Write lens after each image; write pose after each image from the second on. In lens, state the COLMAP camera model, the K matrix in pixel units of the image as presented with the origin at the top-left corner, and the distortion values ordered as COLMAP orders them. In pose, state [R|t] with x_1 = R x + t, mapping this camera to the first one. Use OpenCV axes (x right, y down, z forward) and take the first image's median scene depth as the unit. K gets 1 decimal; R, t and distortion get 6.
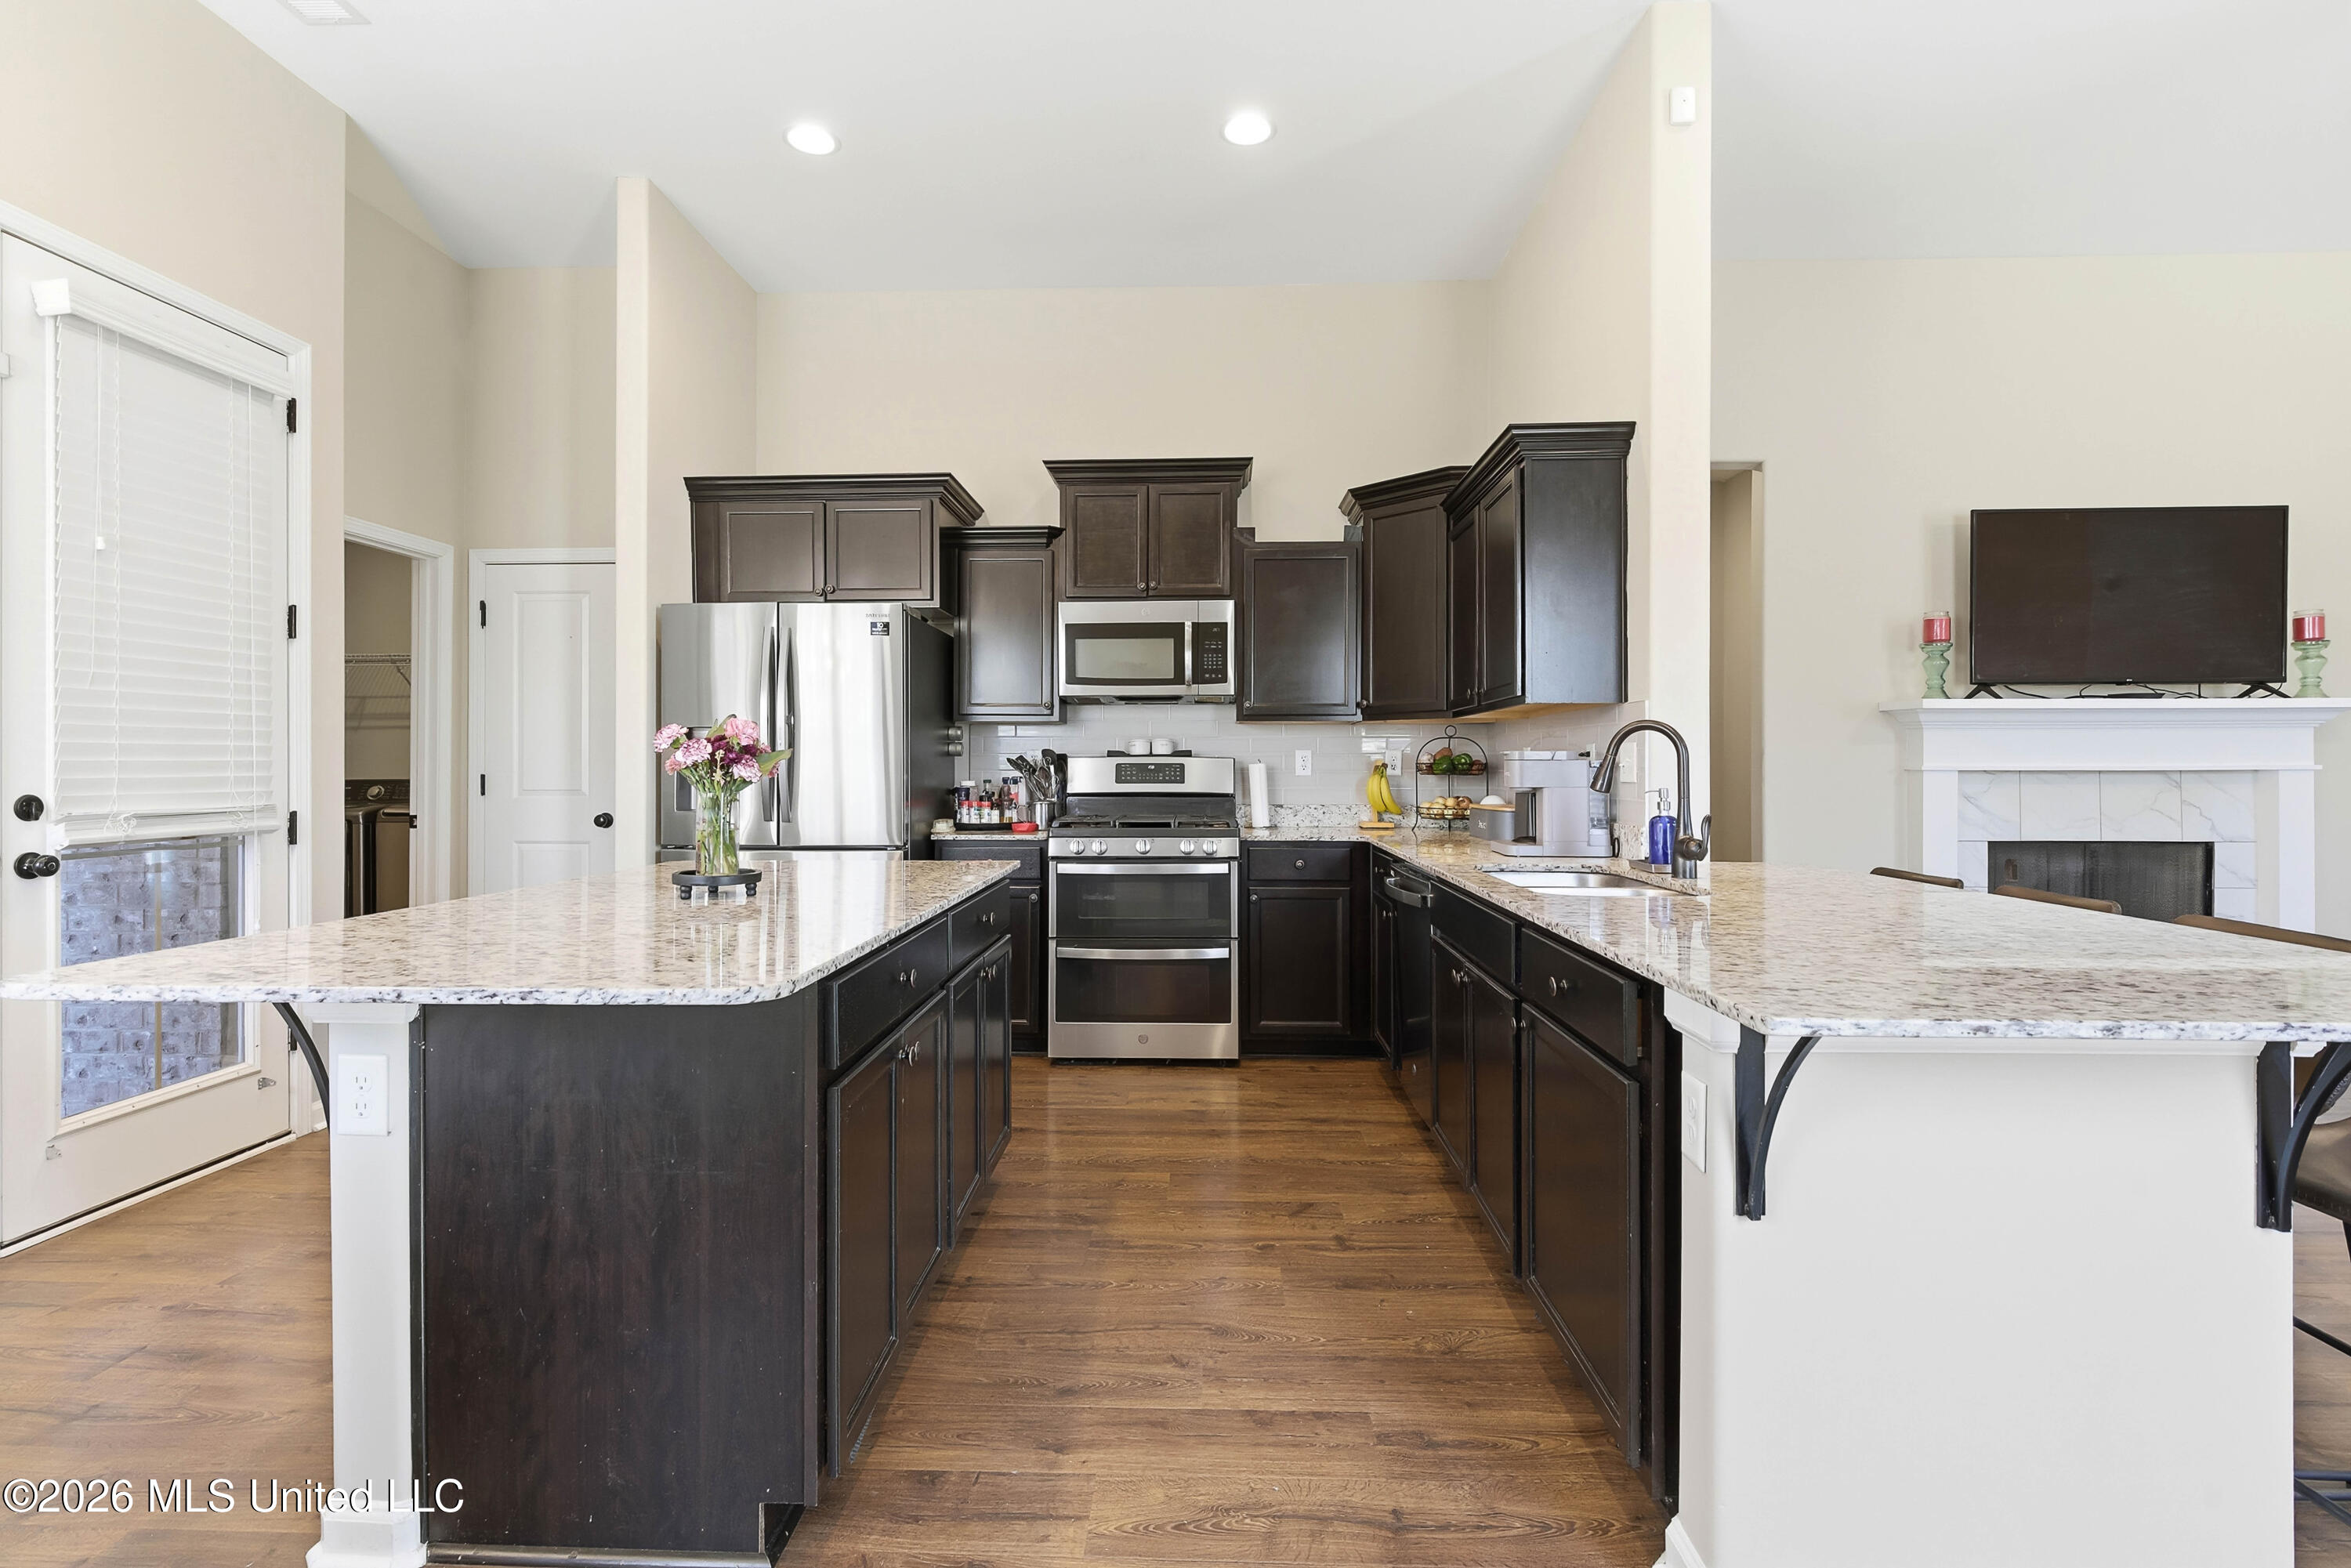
lens RADIAL K [[1073.4, 0, 1174.4], [0, 1073.4, 760.7], [0, 0, 1]] dist [-0.001372, -0.000860]
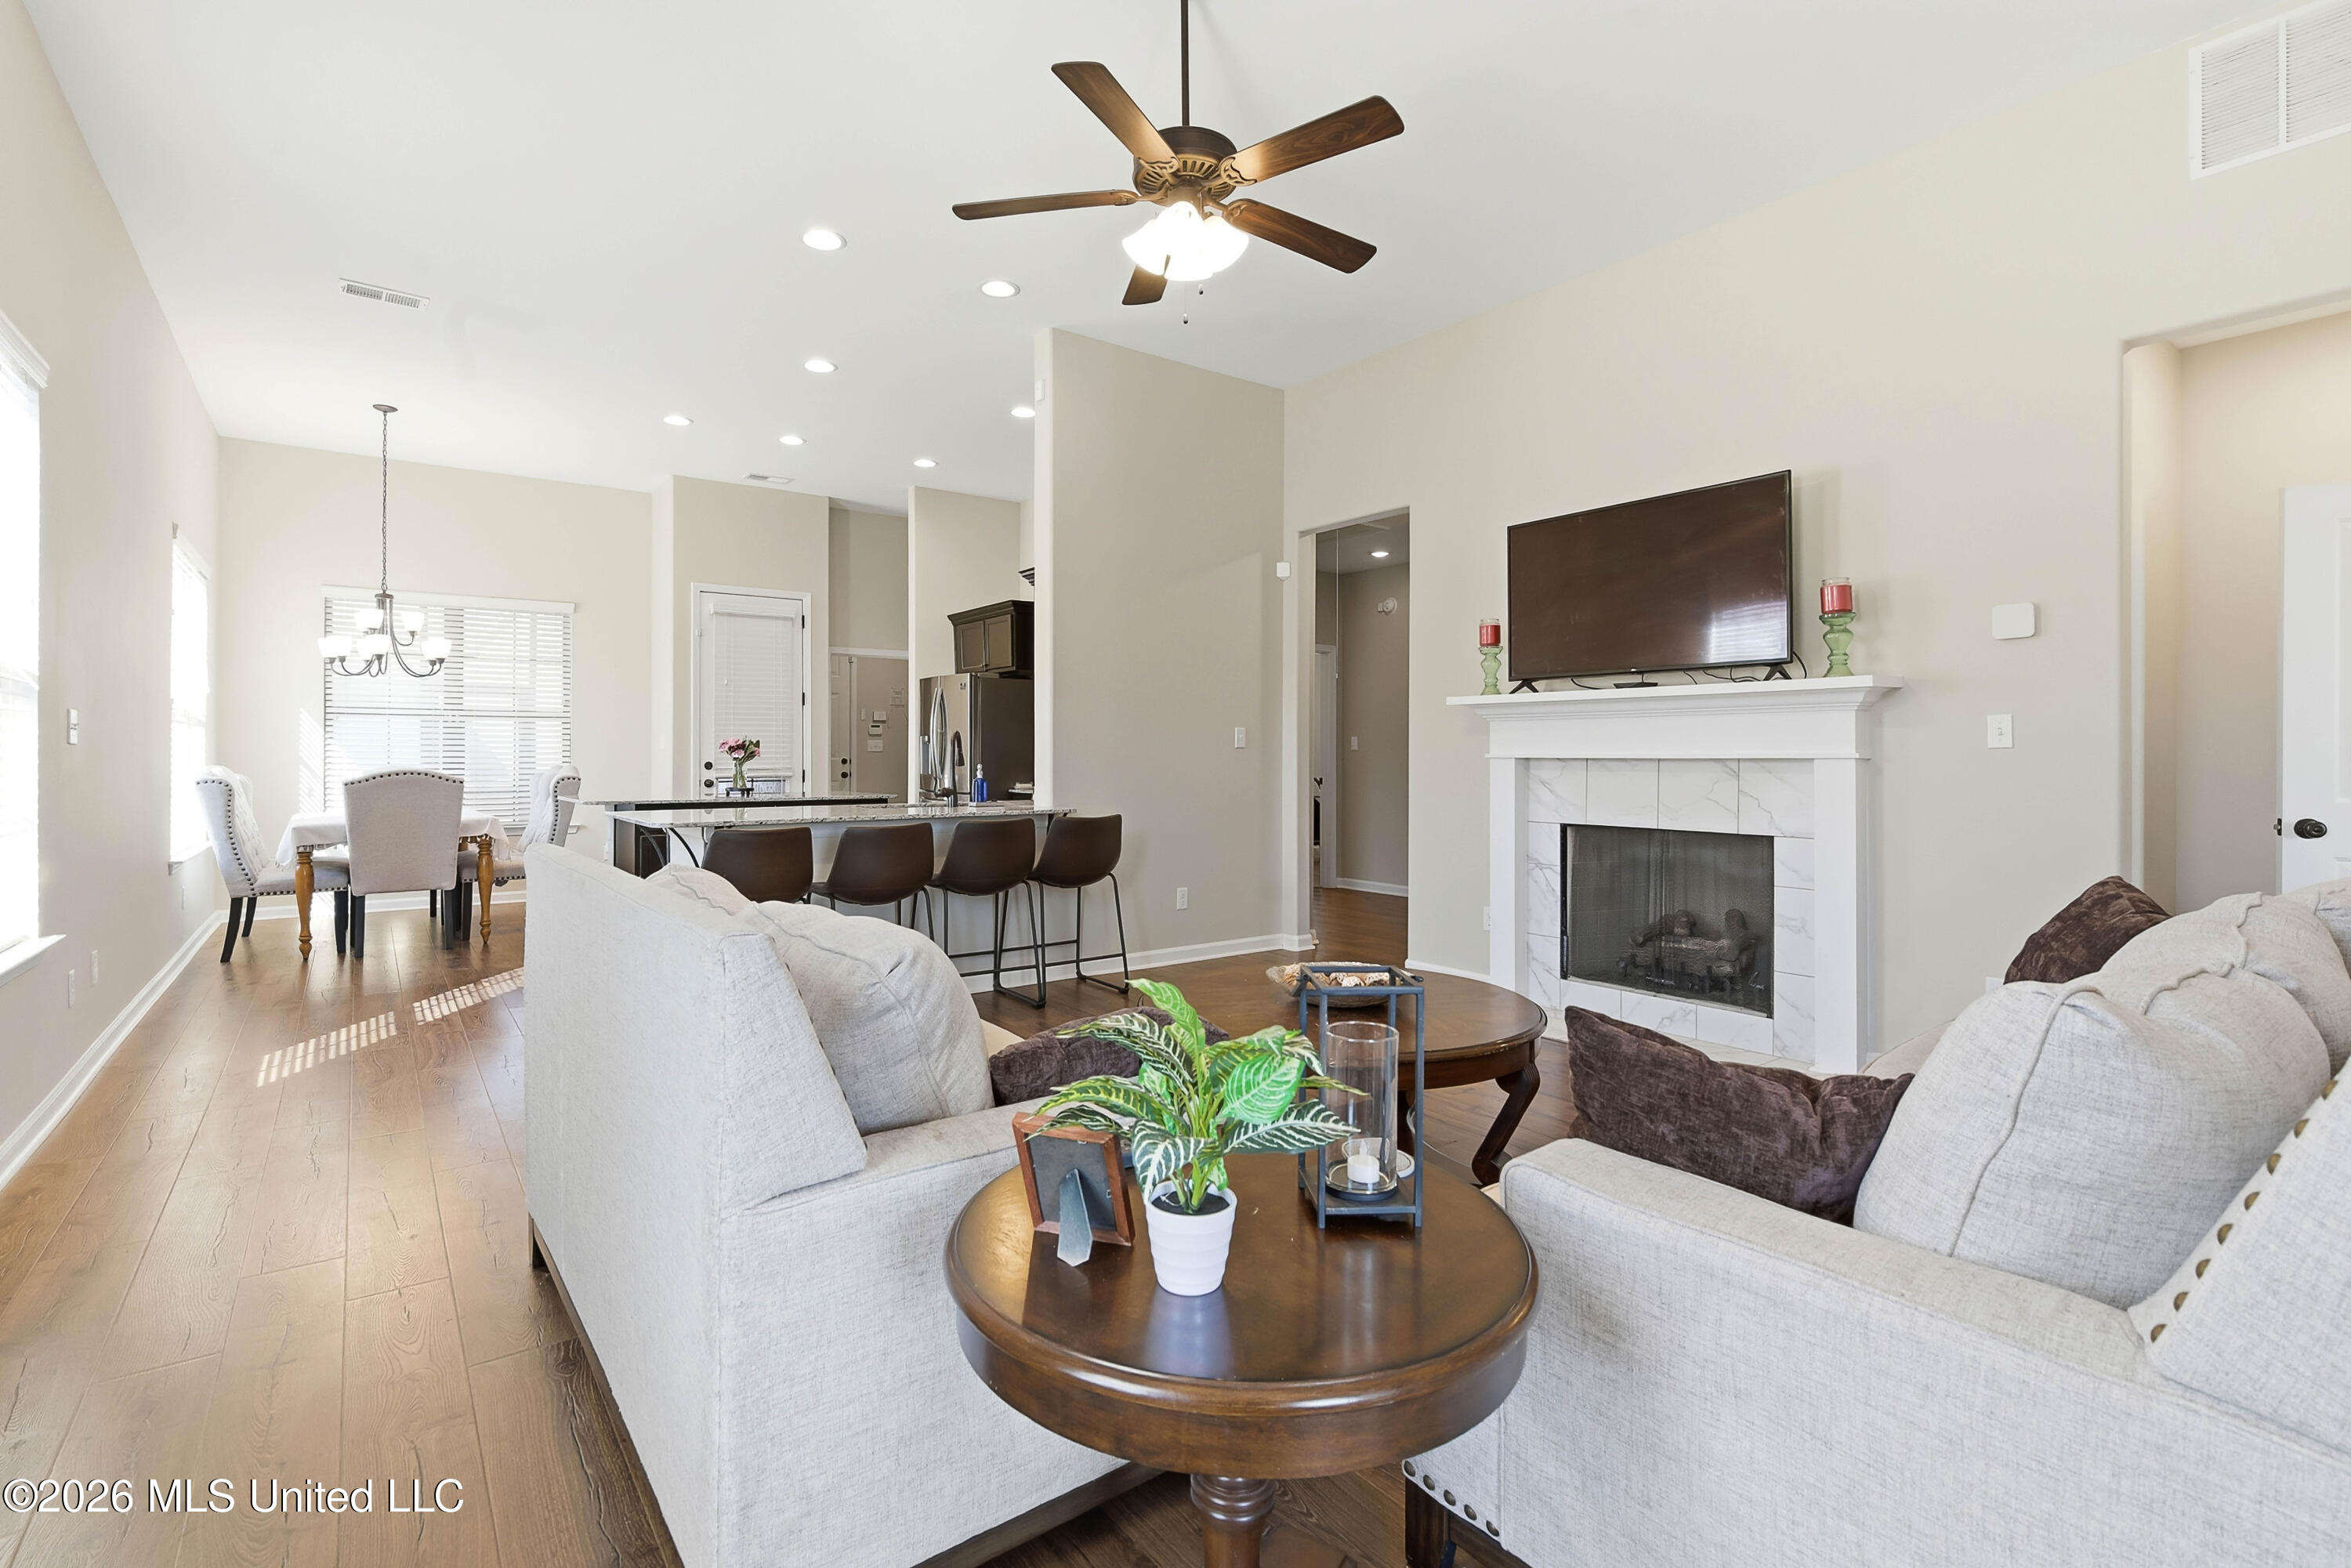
lens RADIAL K [[1073.4, 0, 1163.8], [0, 1073.4, 761.3], [0, 0, 1]] dist [-0.001372, -0.000860]
pose [[0.629508, 0.006421, -0.776967, 1.385014], [0.003871, 0.999928, 0.011401, -0.001334], [0.776984, -0.010185, 0.629438, 0.007053]]
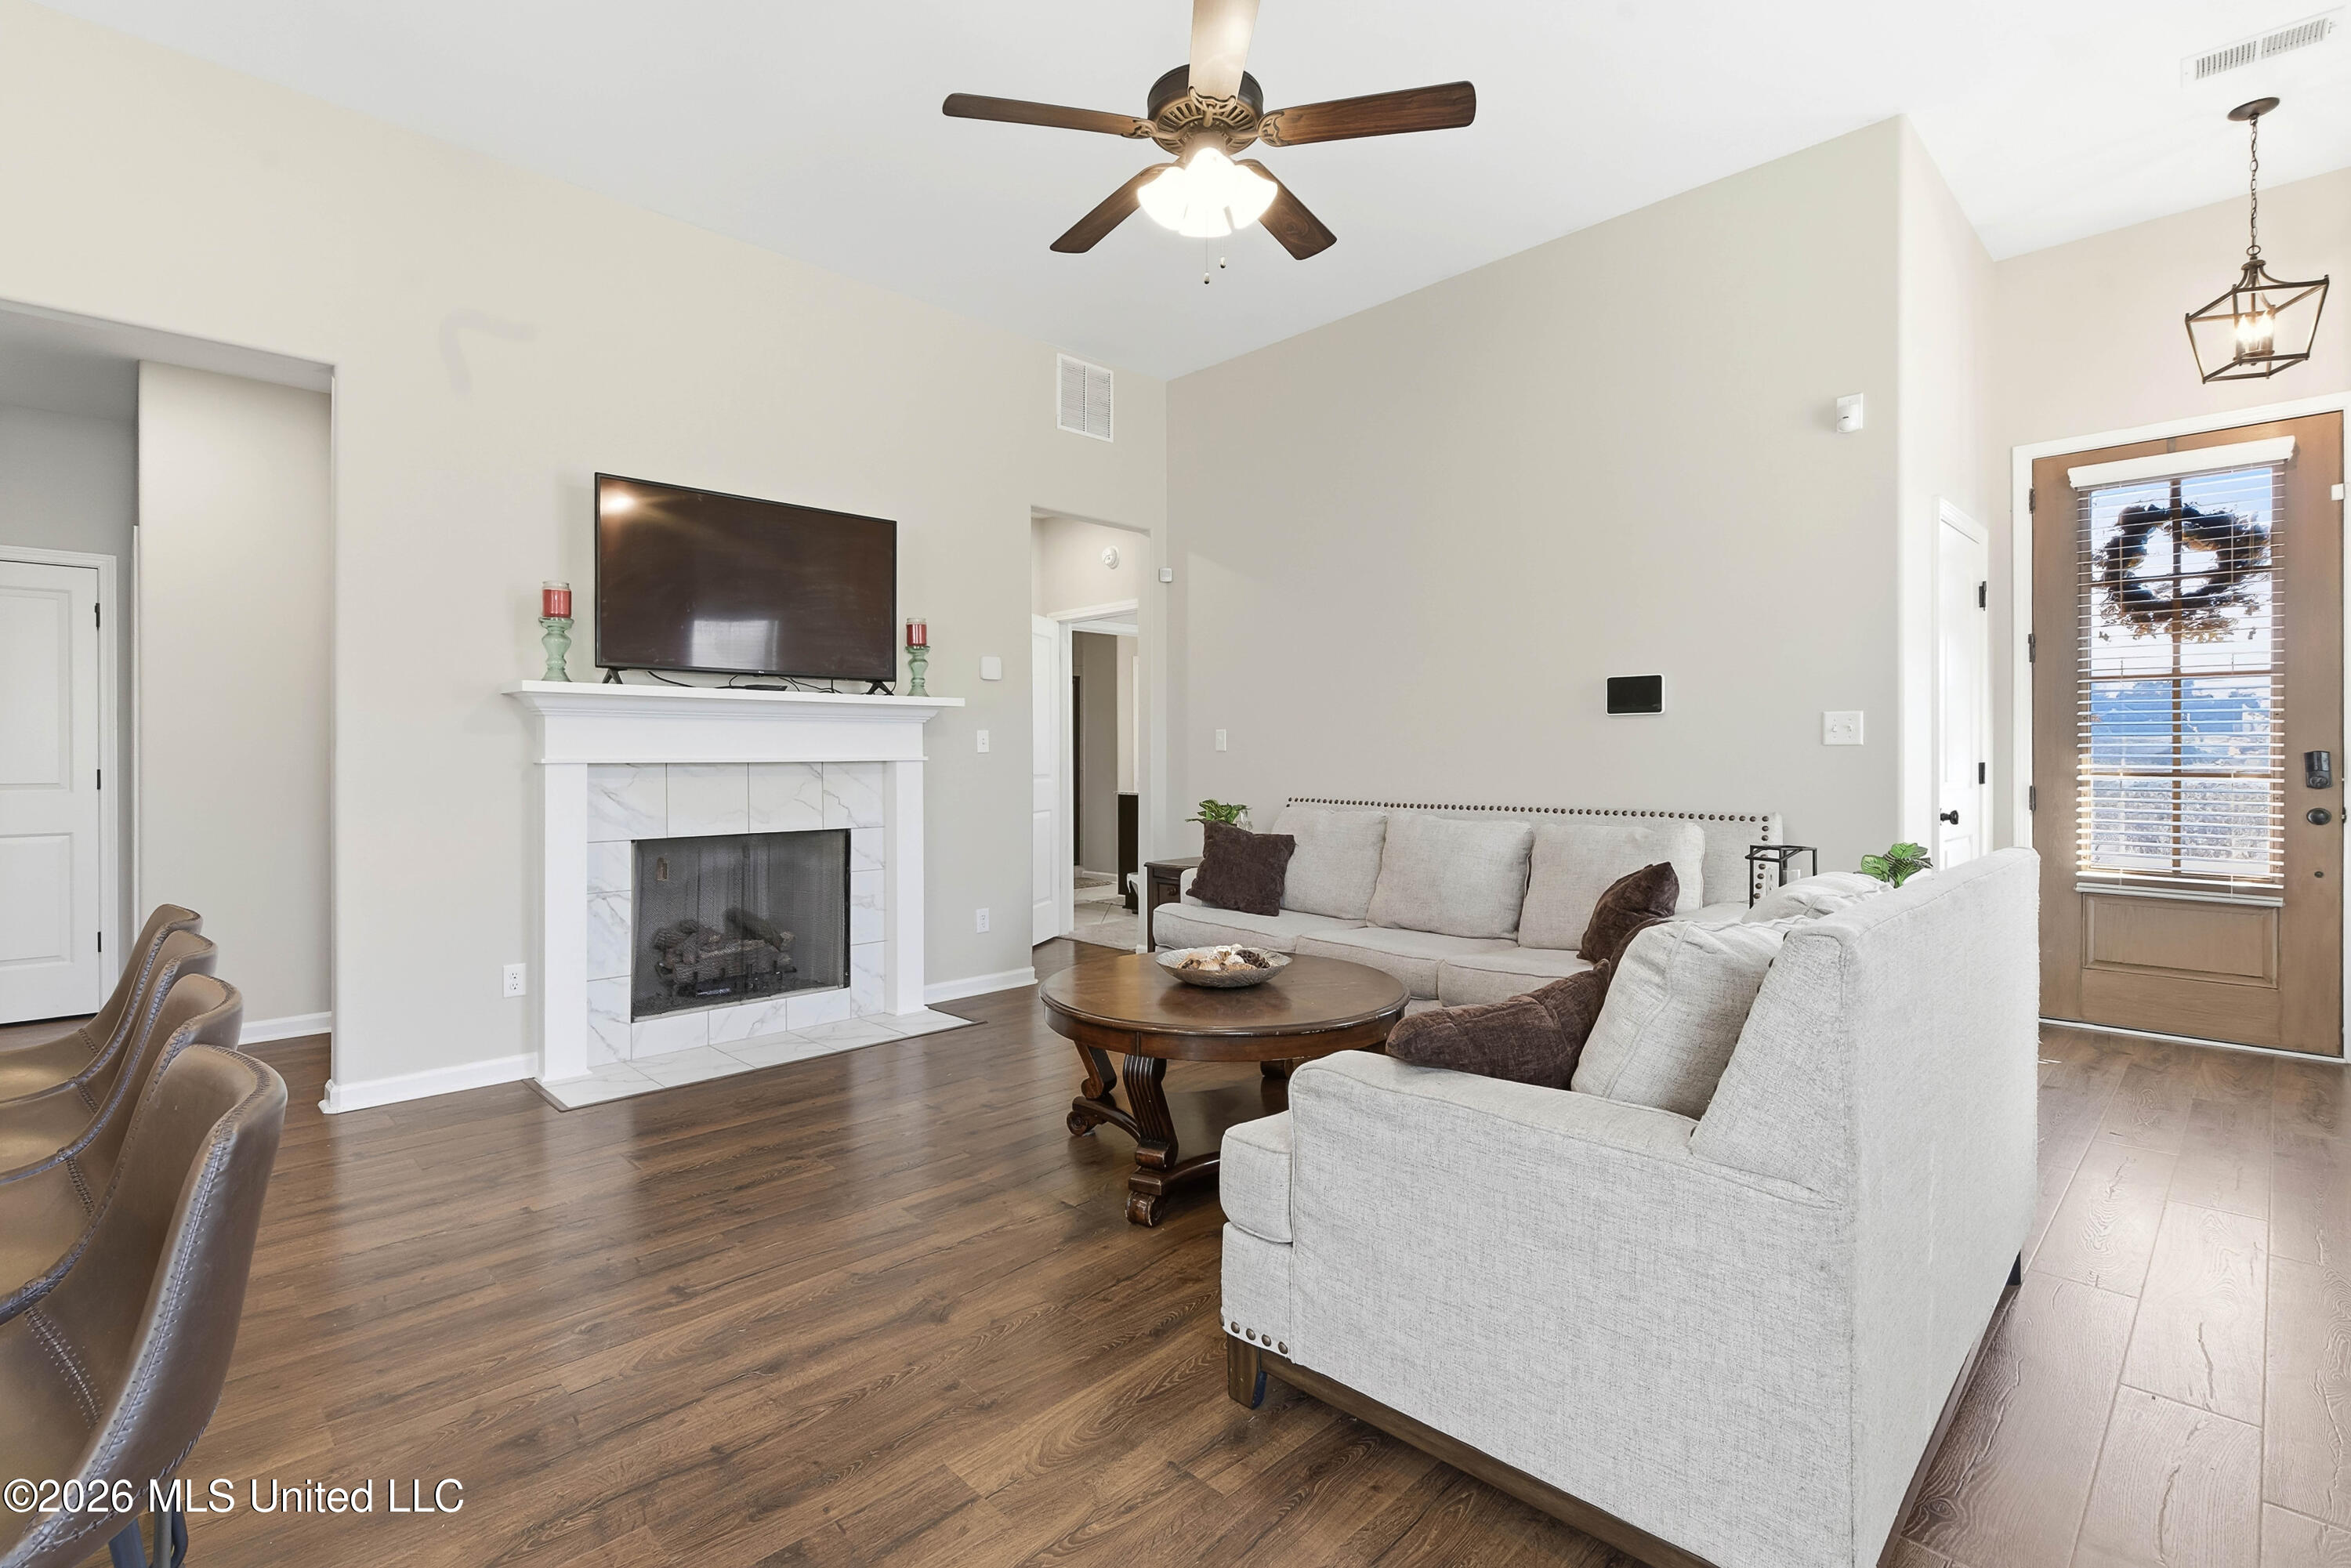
lens RADIAL K [[1073.4, 0, 1164.6], [0, 1073.4, 767.1], [0, 0, 1]] dist [-0.001372, -0.000860]
pose [[0.686069, -0.008915, 0.727482, 0.414833], [-0.002045, 0.999897, 0.014182, -0.001439], [-0.727534, -0.011218, 0.685980, 0.038420]]
